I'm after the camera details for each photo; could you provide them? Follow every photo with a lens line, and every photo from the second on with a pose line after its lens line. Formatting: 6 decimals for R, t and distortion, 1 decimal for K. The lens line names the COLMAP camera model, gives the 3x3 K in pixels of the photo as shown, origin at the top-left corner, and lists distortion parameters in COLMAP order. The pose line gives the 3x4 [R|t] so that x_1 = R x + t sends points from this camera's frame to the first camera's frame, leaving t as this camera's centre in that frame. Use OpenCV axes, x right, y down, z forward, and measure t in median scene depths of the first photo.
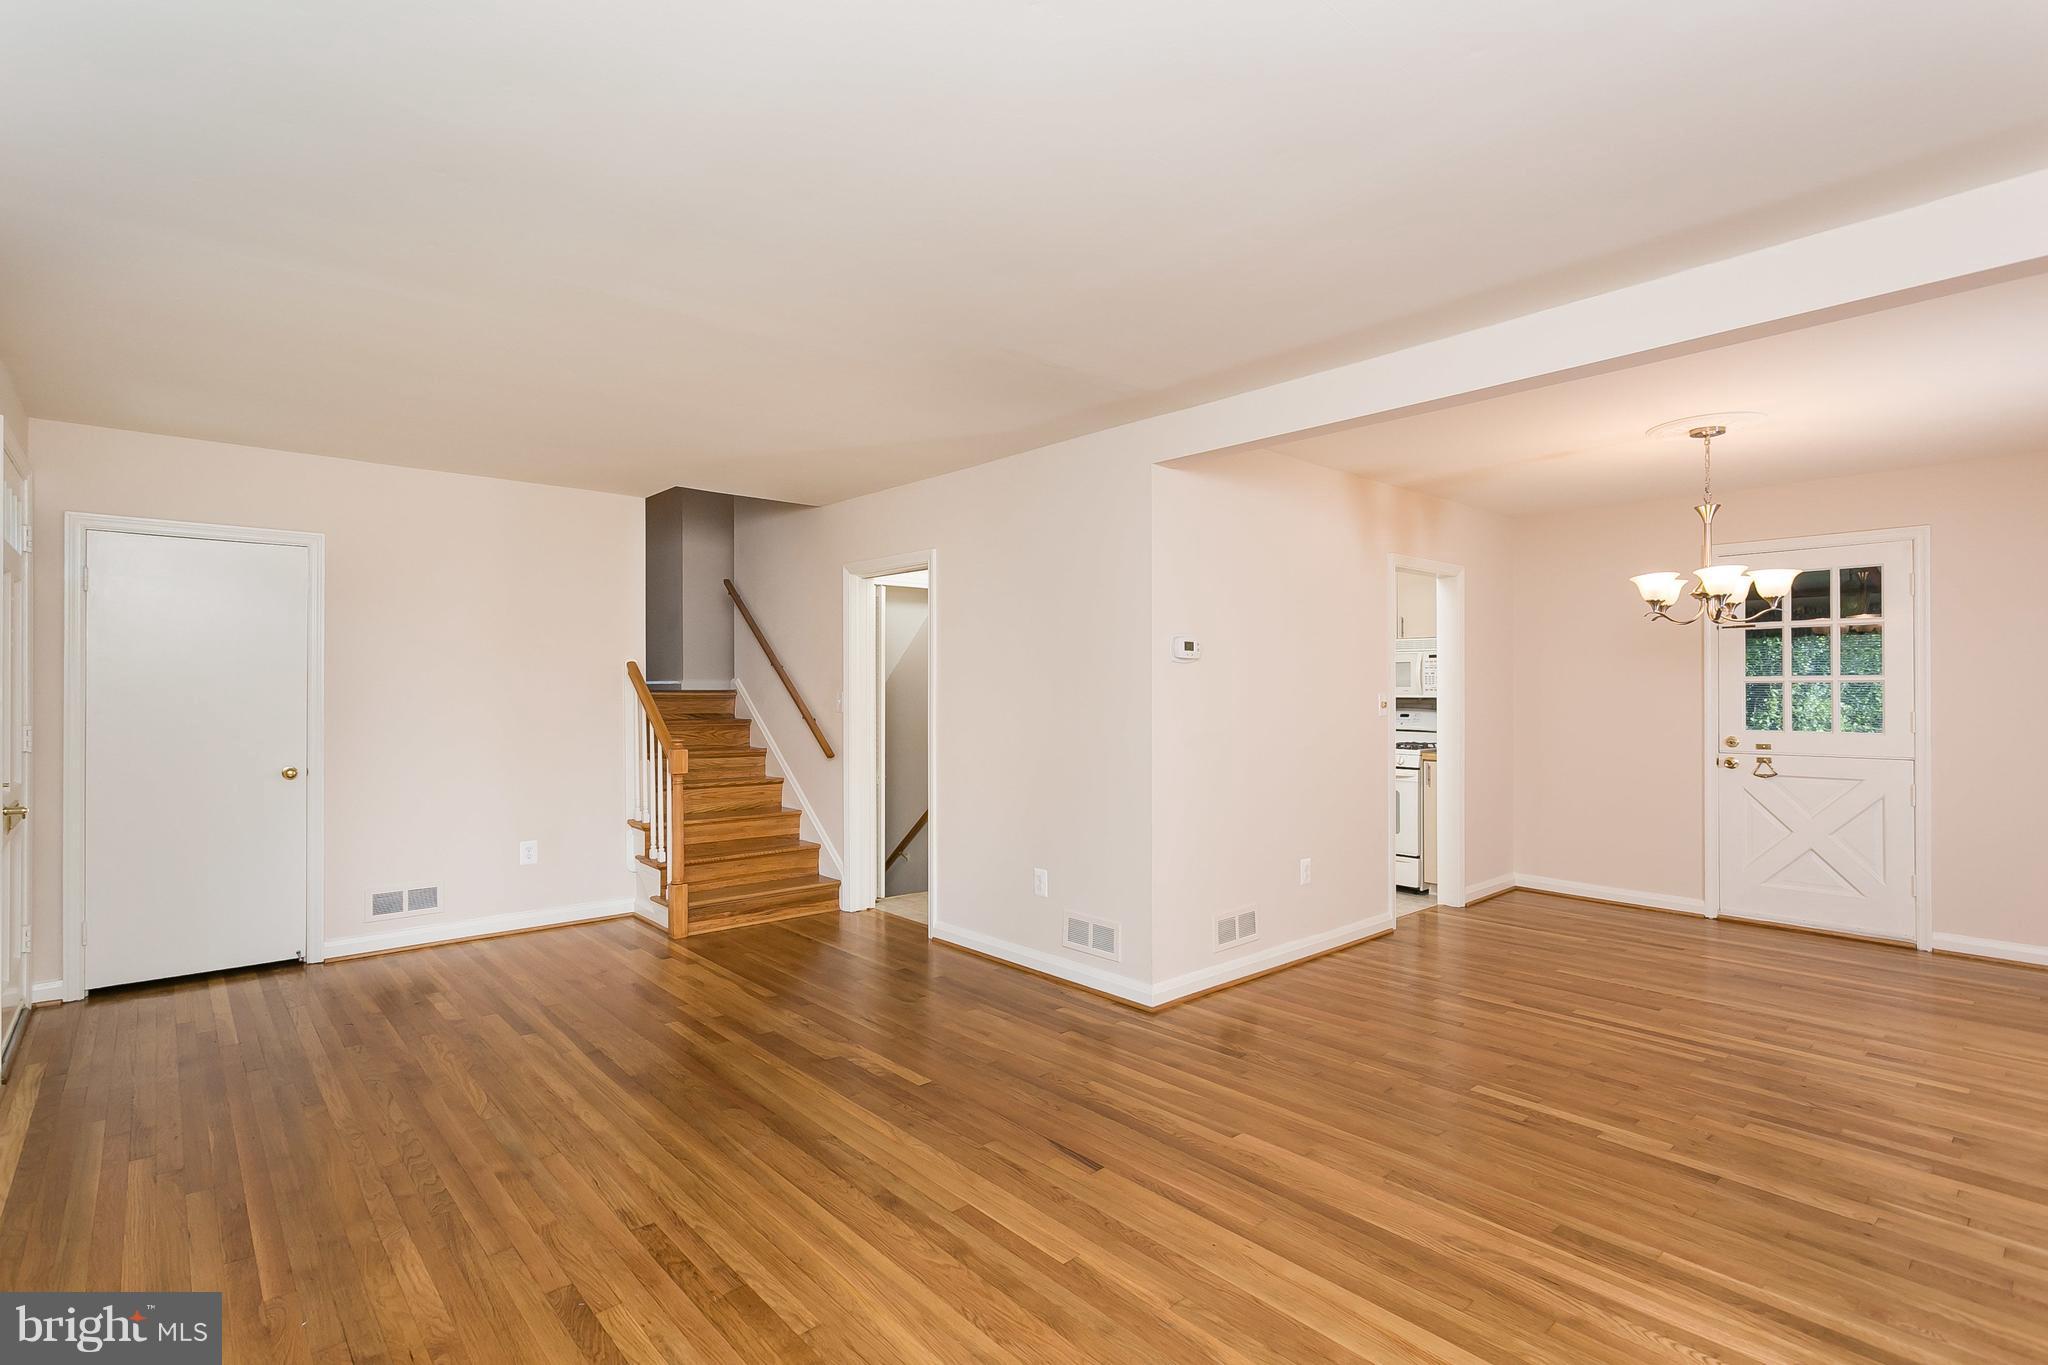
lens RADIAL K [[980.7, 0, 1011.4], [0, 980.7, 682.9], [0, 0, 1]] dist [0.001561, 0.001081]
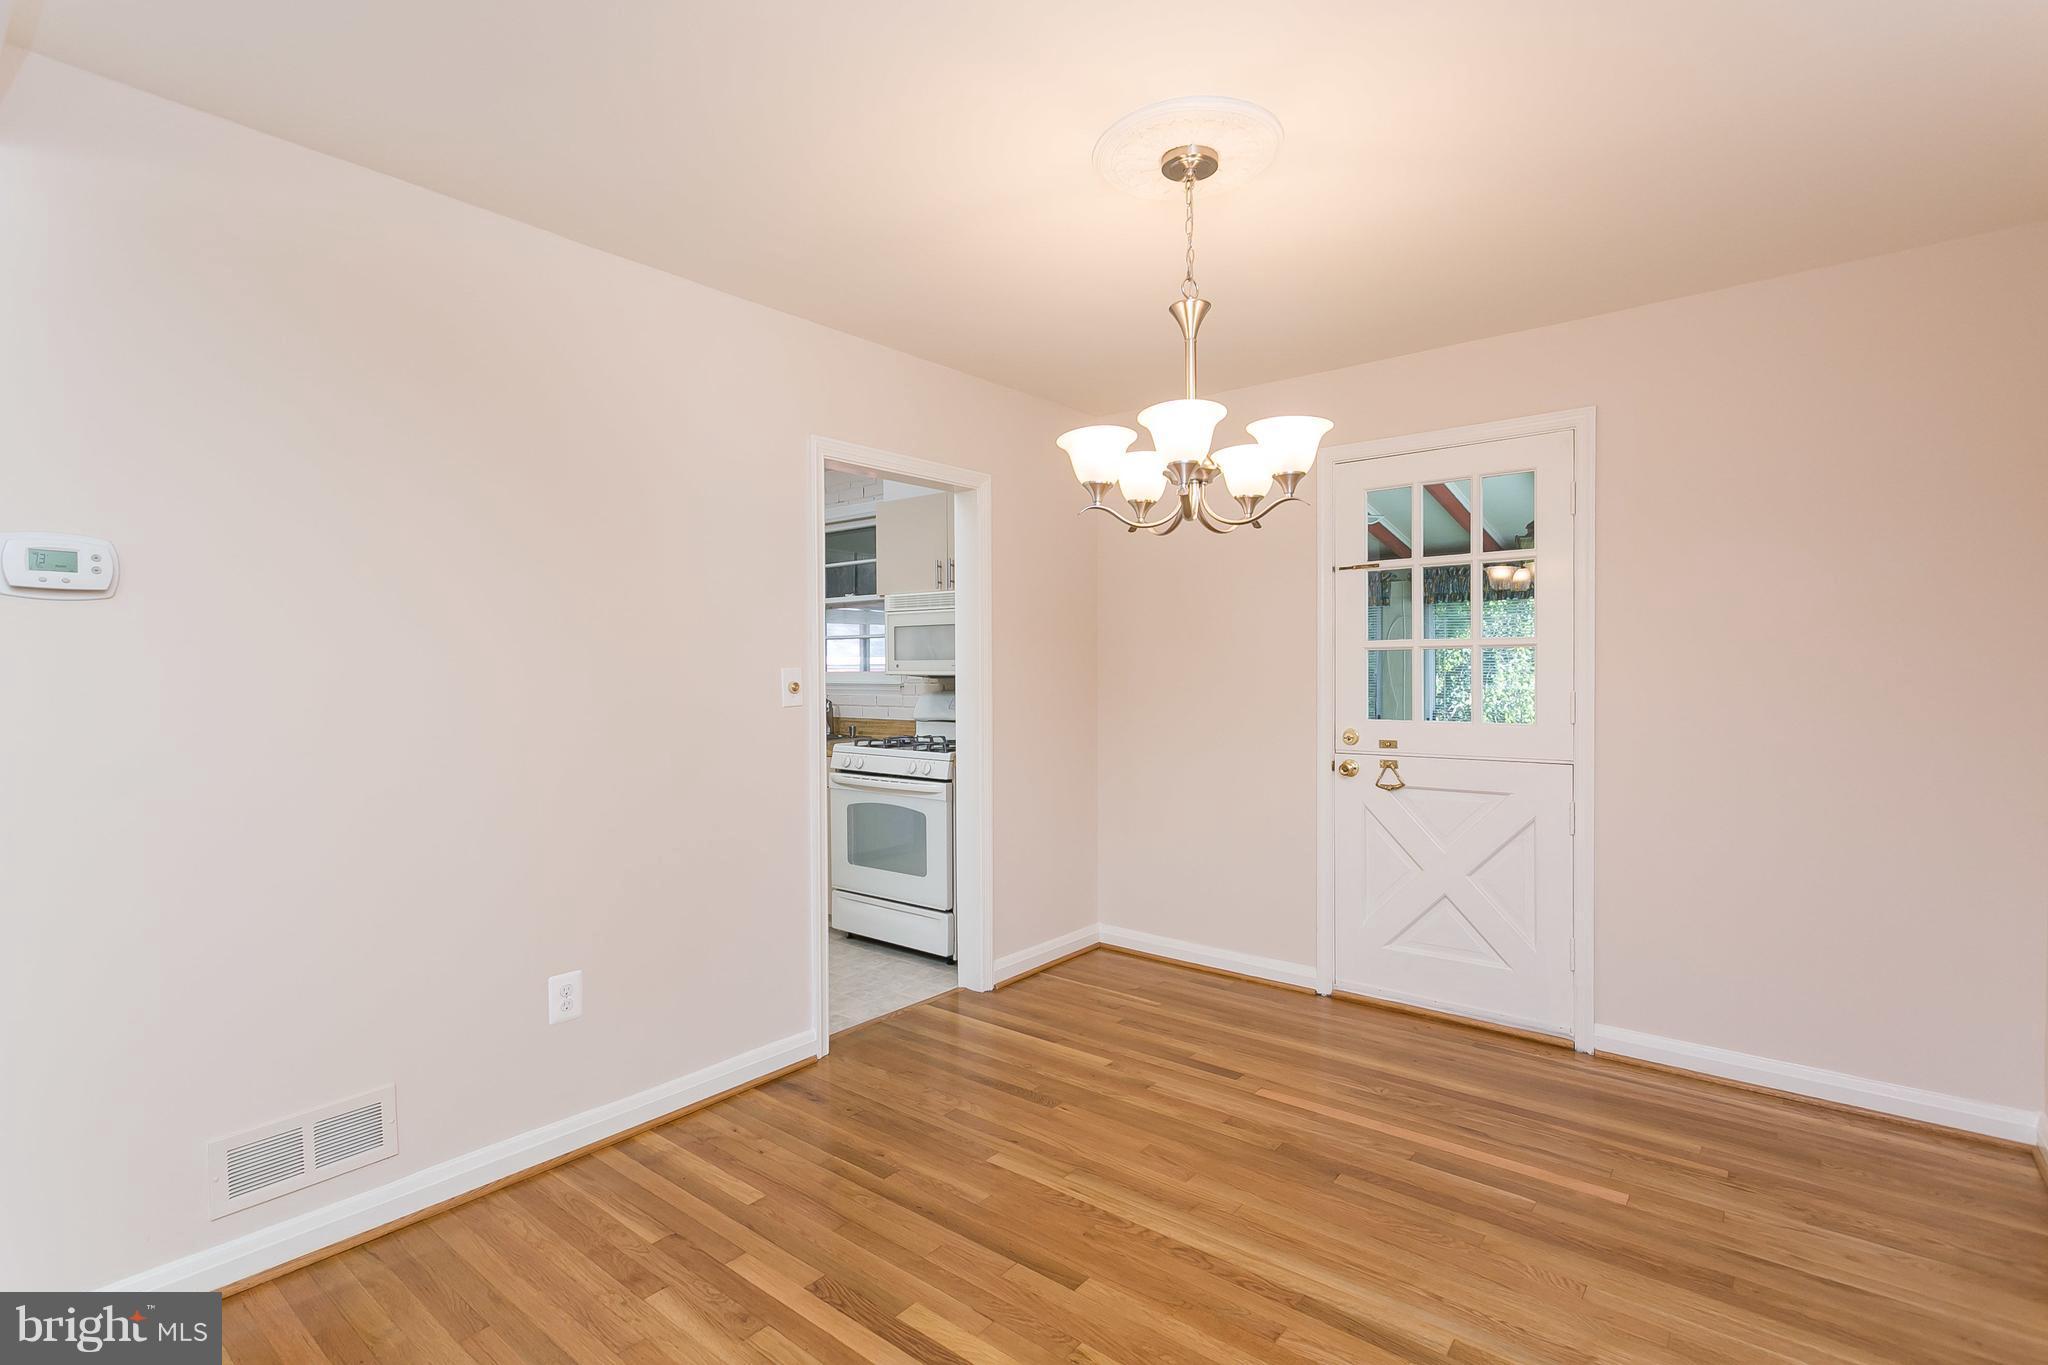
lens RADIAL K [[980.7, 0, 1025.5], [0, 980.7, 680.1], [0, 0, 1]] dist [0.001561, 0.001081]
pose [[0.985430, -0.005903, 0.169982, 0.405682], [0.003064, 0.999852, 0.016958, 0.008435], [-0.170056, -0.016190, 0.985301, 0.378022]]
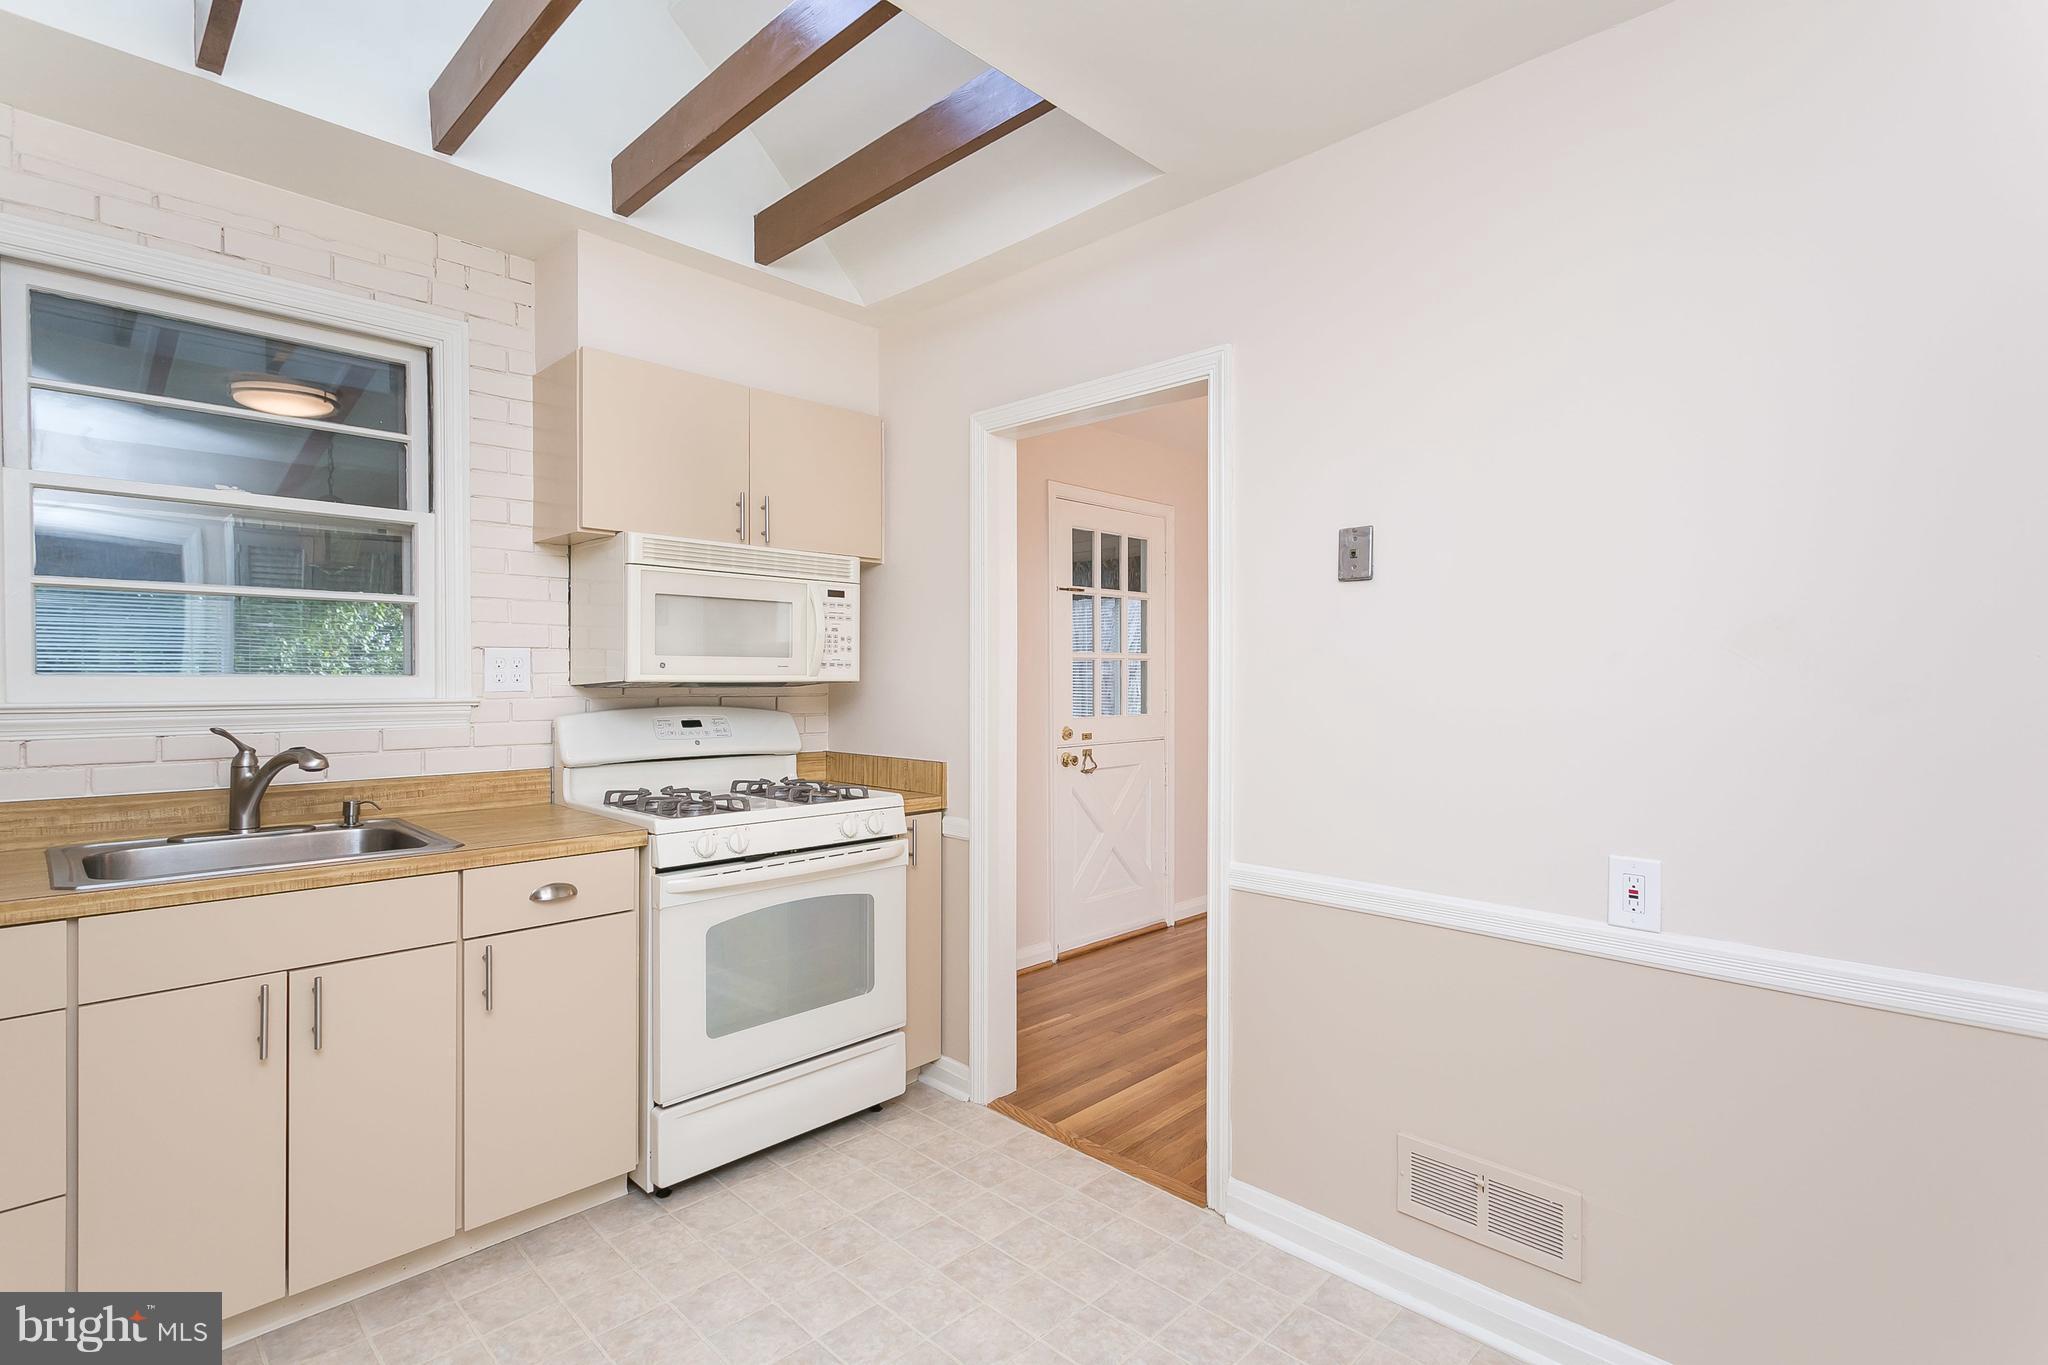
lens RADIAL K [[980.7, 0, 1015.3], [0, 980.7, 682.0], [0, 0, 1]] dist [0.001561, 0.001081]
pose [[-0.092556, -0.007783, 0.995677, -0.056672], [-0.009600, 0.999930, 0.006924, 0.013613], [-0.995661, -0.008918, -0.092624, 1.140672]]
